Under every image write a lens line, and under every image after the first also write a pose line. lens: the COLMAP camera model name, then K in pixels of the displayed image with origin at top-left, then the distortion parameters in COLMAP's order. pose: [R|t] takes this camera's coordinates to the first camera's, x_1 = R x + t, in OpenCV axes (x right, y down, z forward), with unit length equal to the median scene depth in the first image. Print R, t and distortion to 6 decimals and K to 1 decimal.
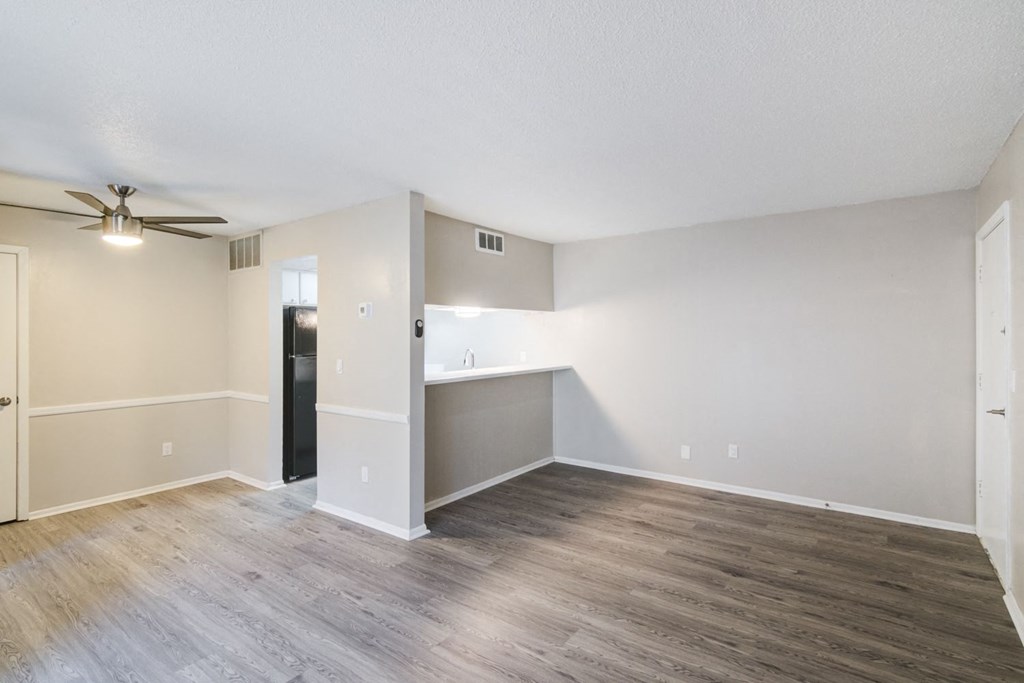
lens RADIAL K [[505.8, 0, 501.2], [0, 505.8, 331.6], [0, 0, 1]] dist [-0.006777, -0.000950]
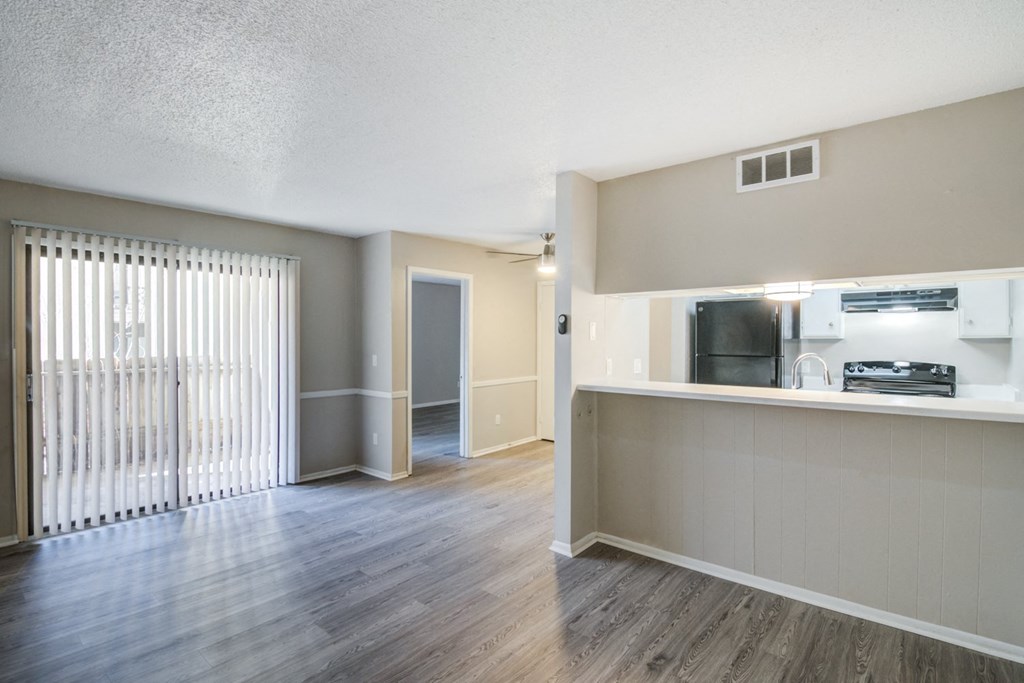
lens RADIAL K [[505.8, 0, 512.4], [0, 505.8, 350.1], [0, 0, 1]] dist [-0.006777, -0.000950]
pose [[-0.072800, 0.027889, -0.996957, 0.696902], [0.006352, 0.999602, 0.027499, 0.012521], [0.997326, -0.004331, -0.072948, 0.918980]]
